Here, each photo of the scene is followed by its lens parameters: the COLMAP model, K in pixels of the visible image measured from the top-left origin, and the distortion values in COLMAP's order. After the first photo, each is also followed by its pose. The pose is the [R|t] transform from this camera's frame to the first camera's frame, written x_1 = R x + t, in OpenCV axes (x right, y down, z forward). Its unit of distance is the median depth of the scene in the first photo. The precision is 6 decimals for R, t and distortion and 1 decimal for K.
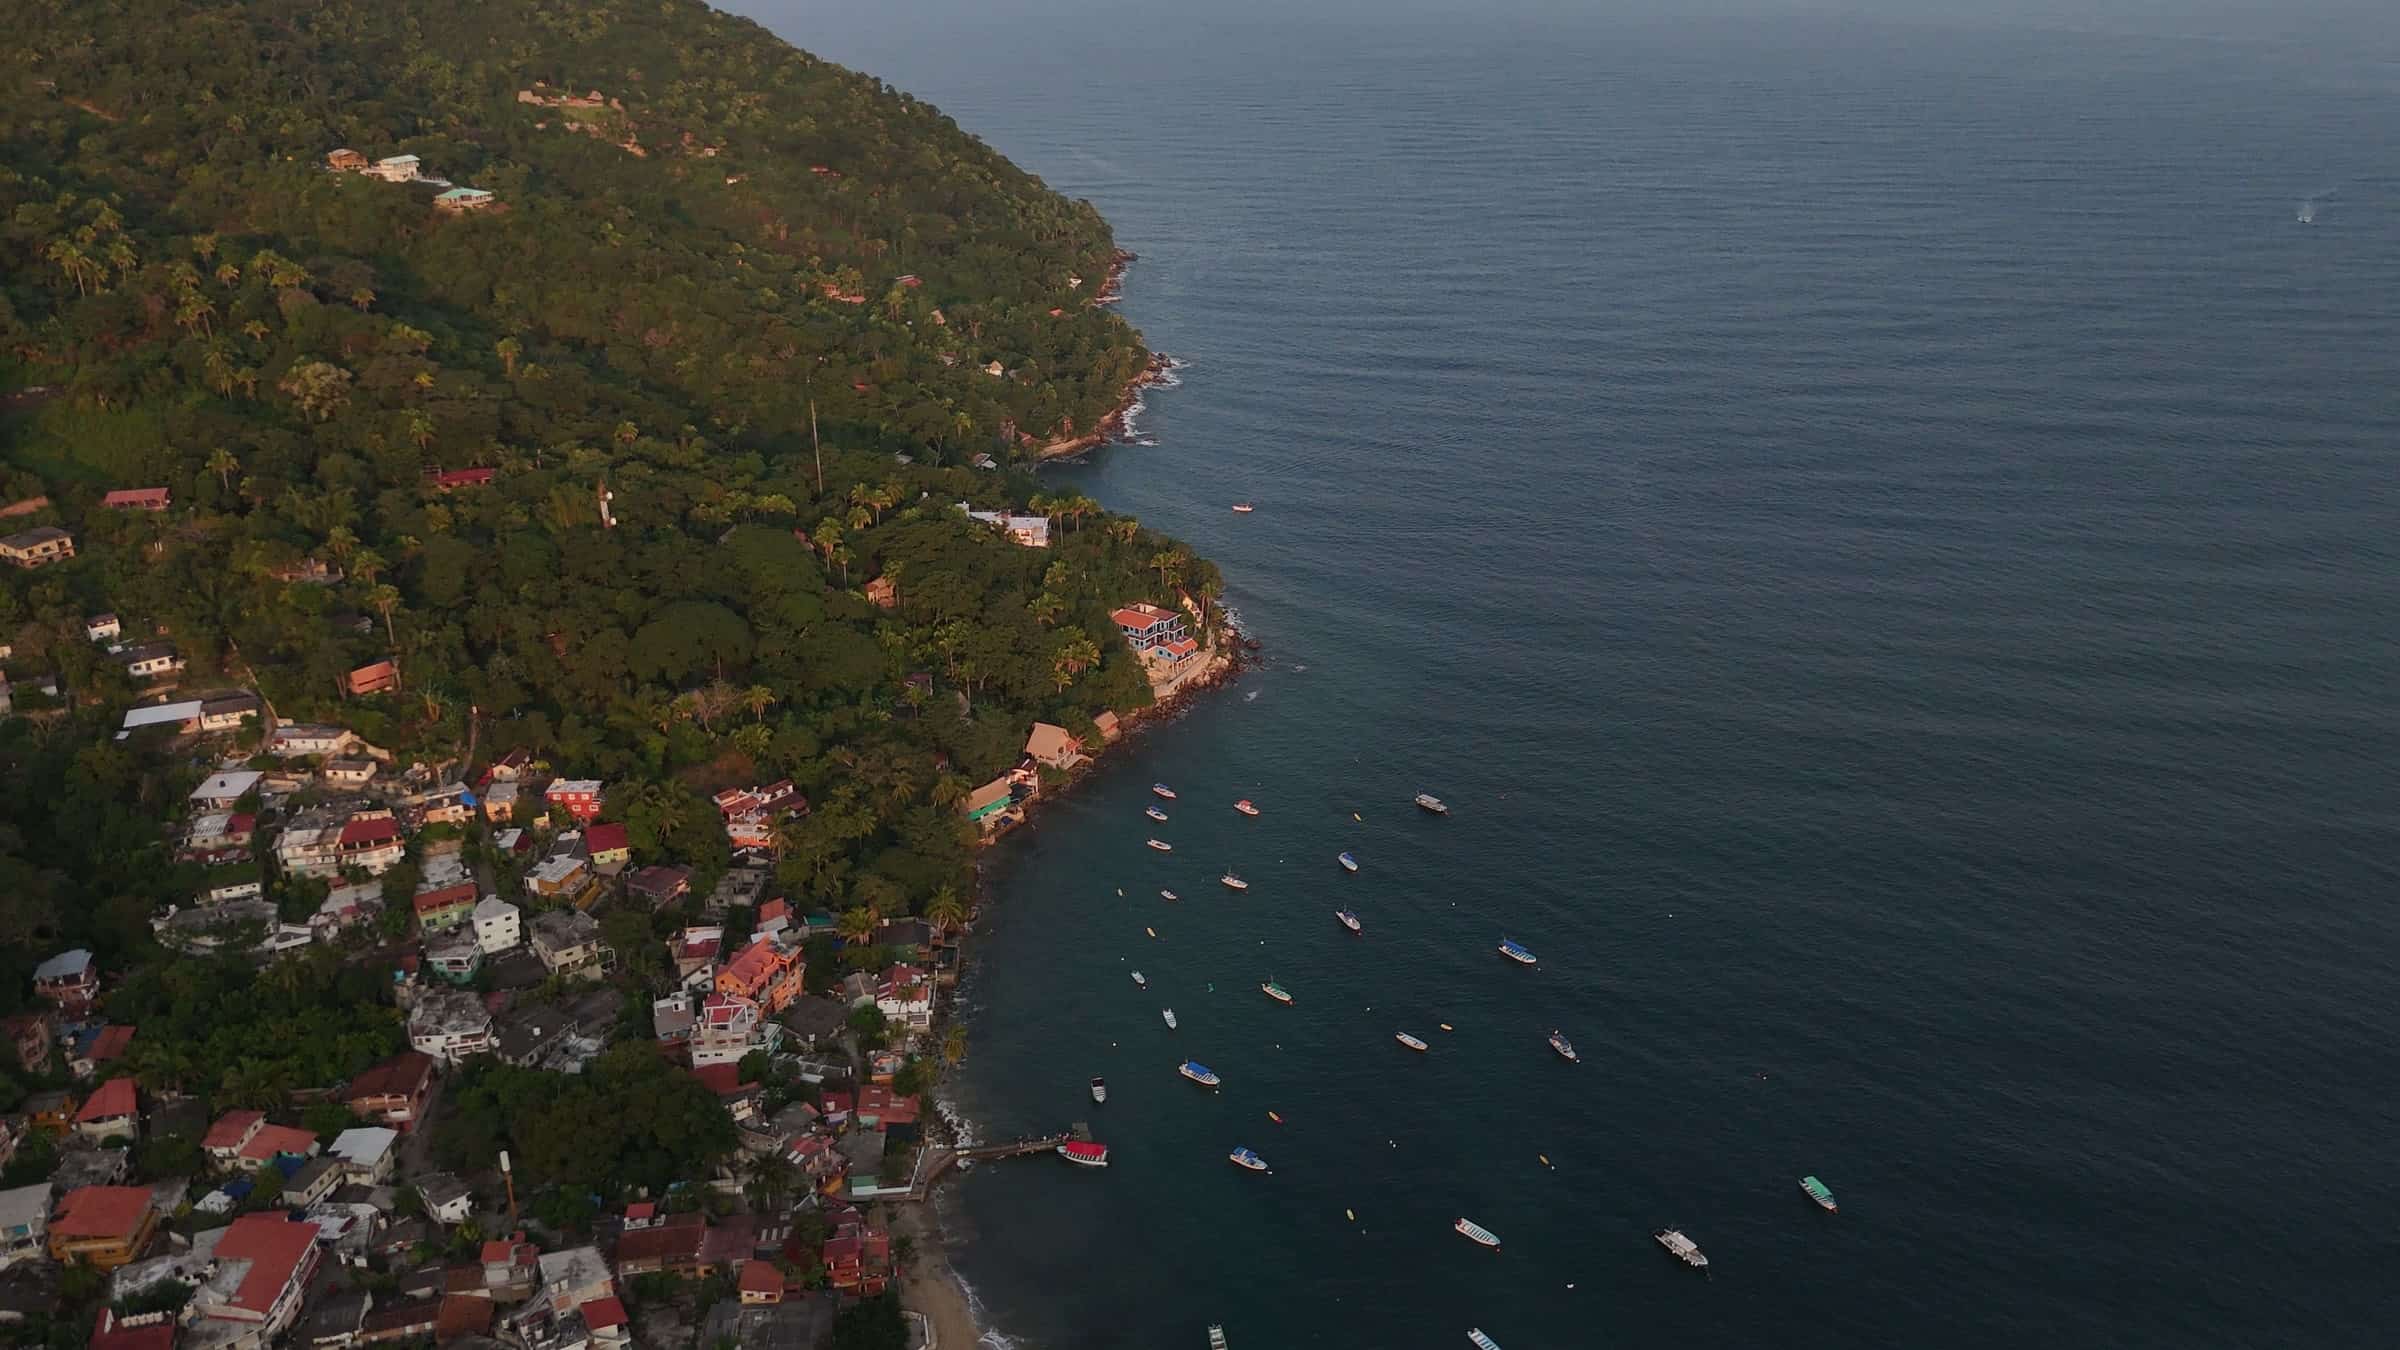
lens RADIAL K [[1749.4, 0, 1200.0], [0, 1749.4, 675.0], [0, 0, 1]] dist [0.065455, -0.054101]
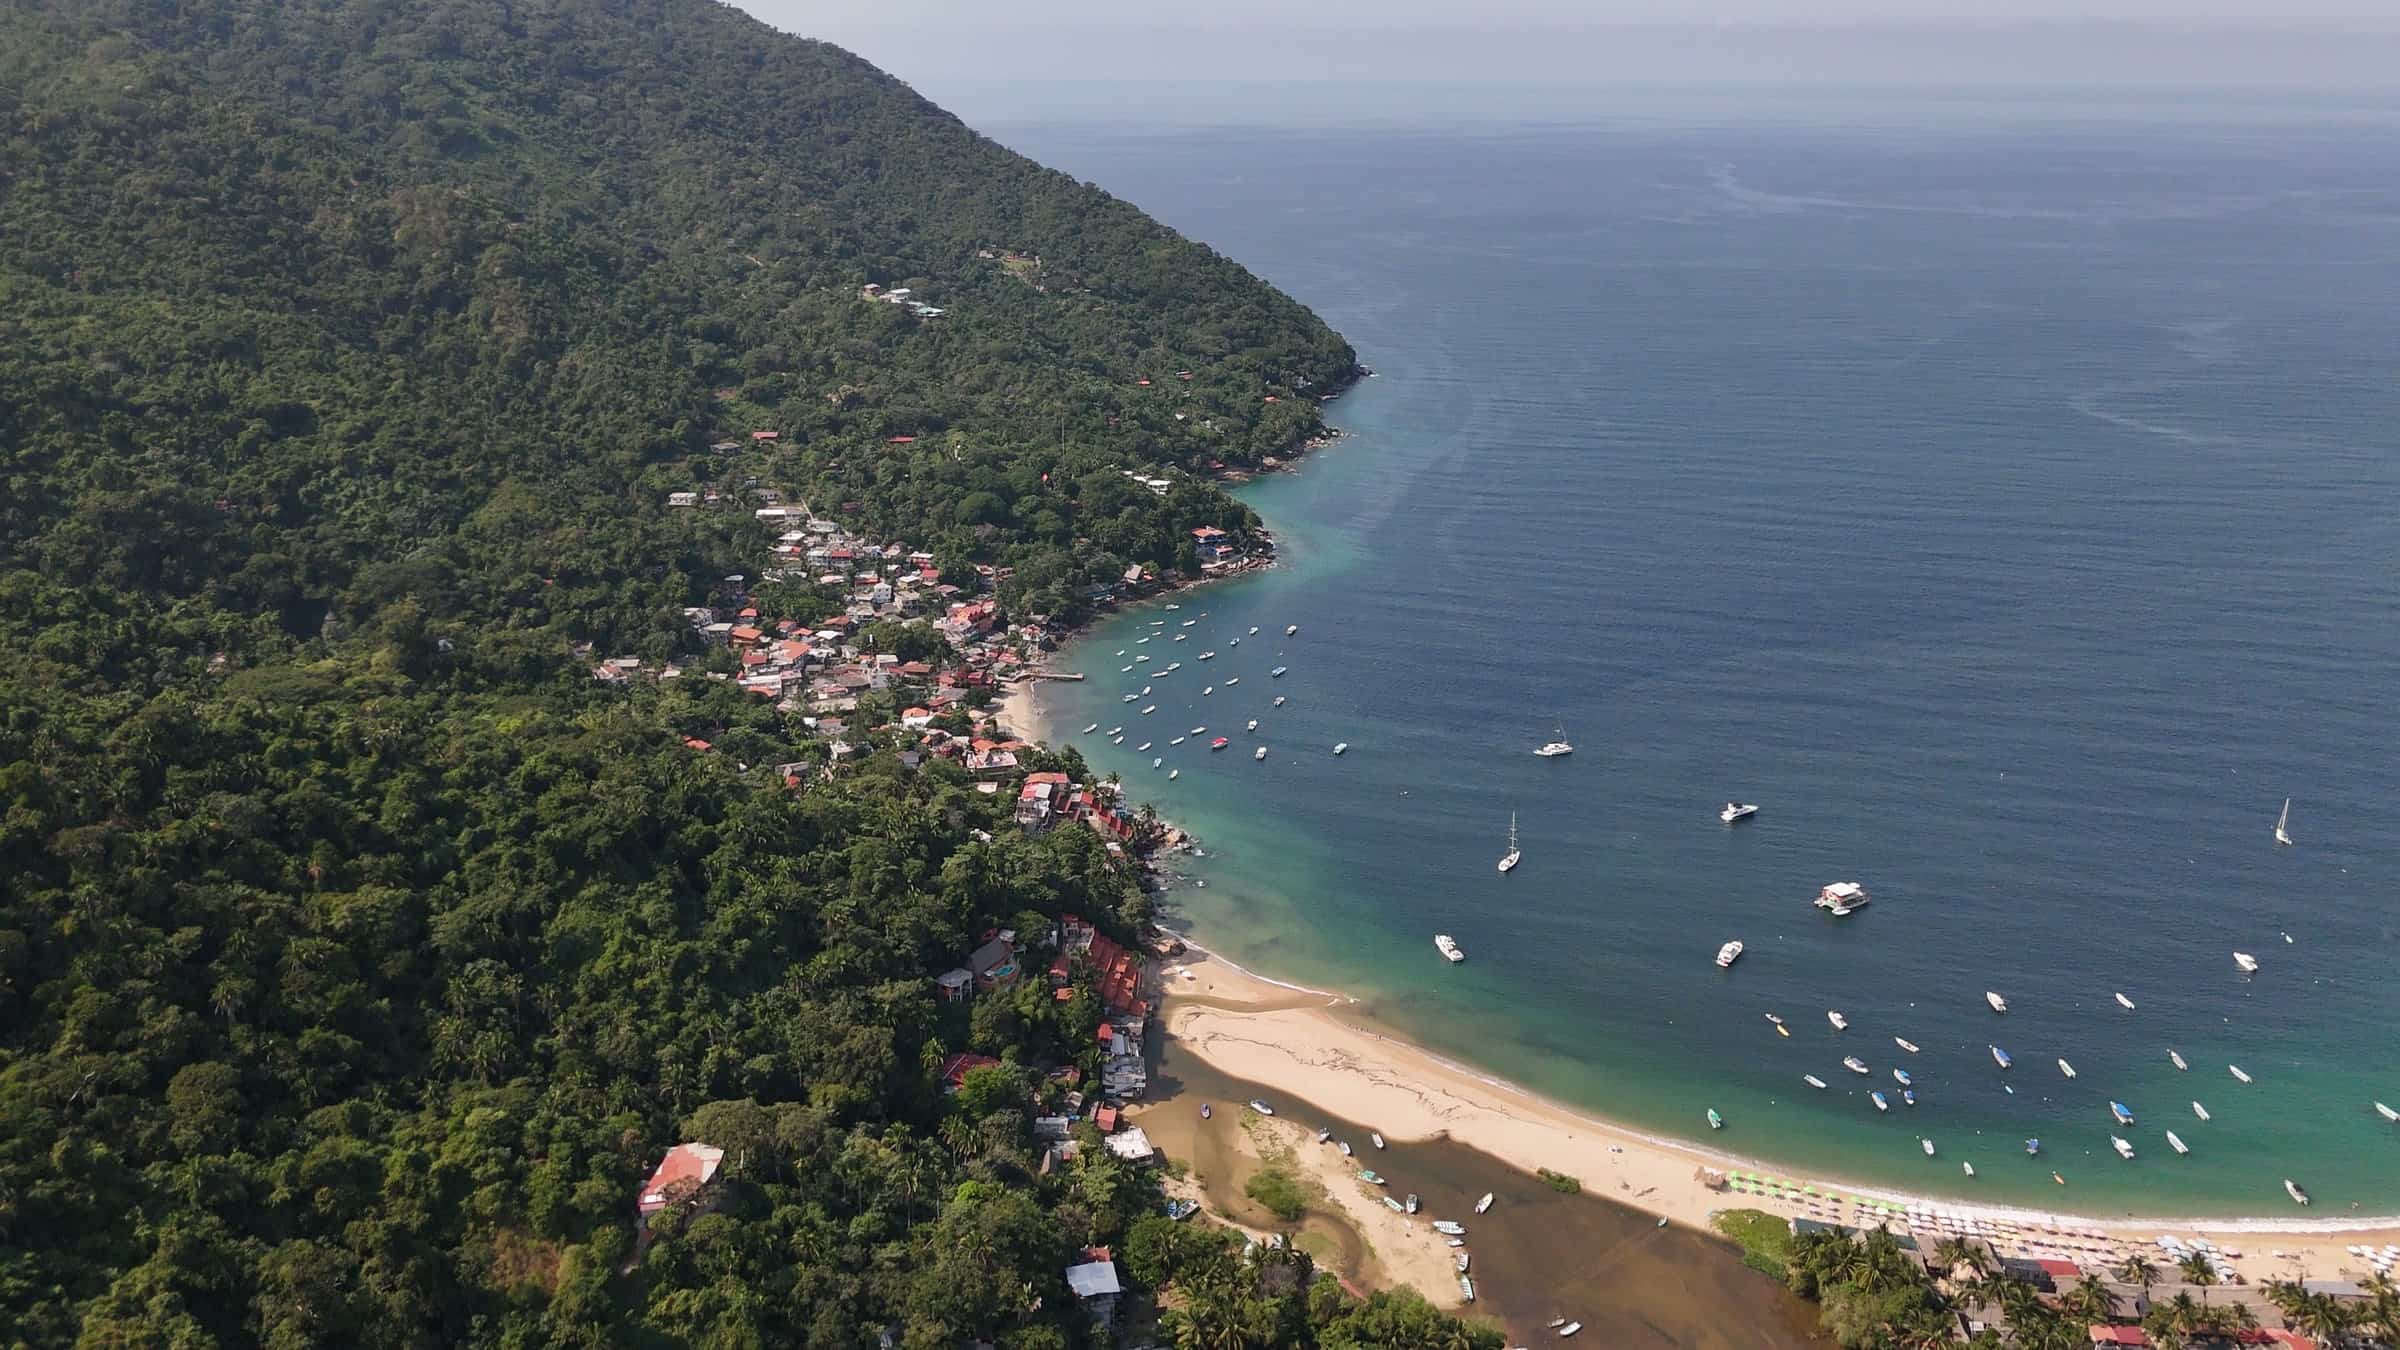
lens RADIAL K [[1749.4, 0, 1200.0], [0, 1749.4, 675.0], [0, 0, 1]] dist [0.065455, -0.054101]
pose [[0.965286, 0.091031, -0.244817, 0.363702], [-0.109110, 0.992138, -0.061297, 0.198609], [0.237312, 0.085881, 0.967630, -0.716086]]
